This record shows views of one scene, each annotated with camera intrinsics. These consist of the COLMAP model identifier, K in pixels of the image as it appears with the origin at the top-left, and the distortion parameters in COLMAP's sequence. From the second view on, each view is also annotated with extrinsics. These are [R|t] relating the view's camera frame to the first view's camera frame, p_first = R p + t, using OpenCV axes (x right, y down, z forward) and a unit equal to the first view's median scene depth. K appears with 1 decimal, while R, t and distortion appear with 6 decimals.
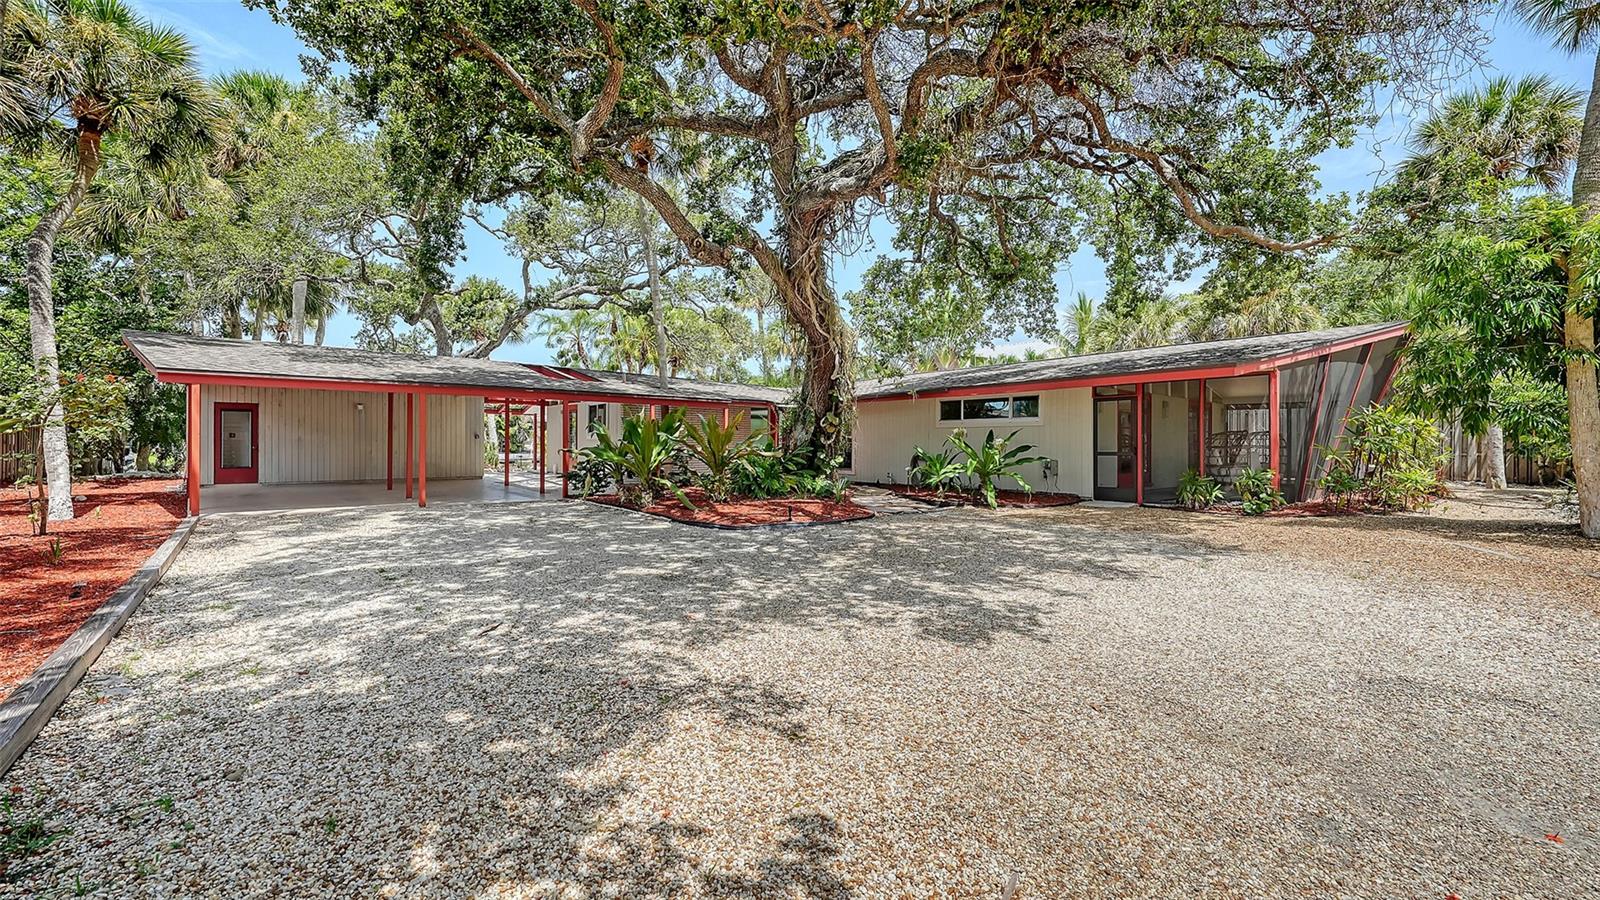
lens RADIAL K [[649.5, 0, 800.0], [0, 649.5, 450.0], [0, 0, 1]] dist [-0.000488, 0.000081]
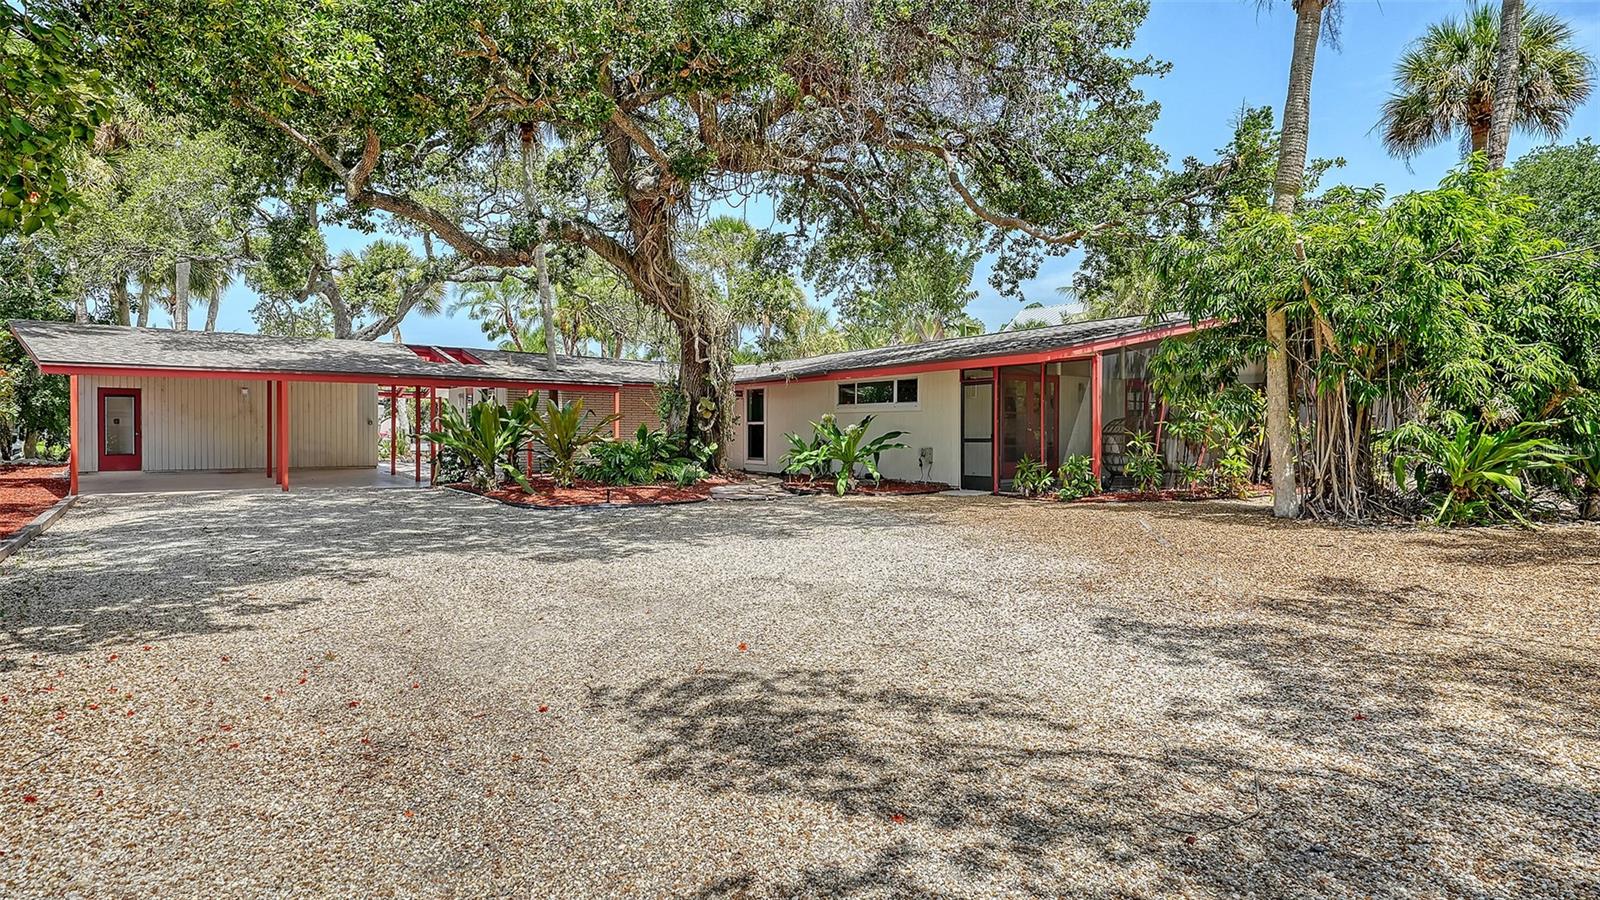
lens RADIAL K [[835.6, 0, 756.9], [0, 835.6, 450.5], [0, 0, 1]] dist [0.009045, -0.000857]
pose [[0.996823, 0.002217, -0.079612, 0.215893], [-0.001187, 0.999915, 0.012981, 0.004245], [0.079634, -0.012845, 0.996741, -0.210478]]
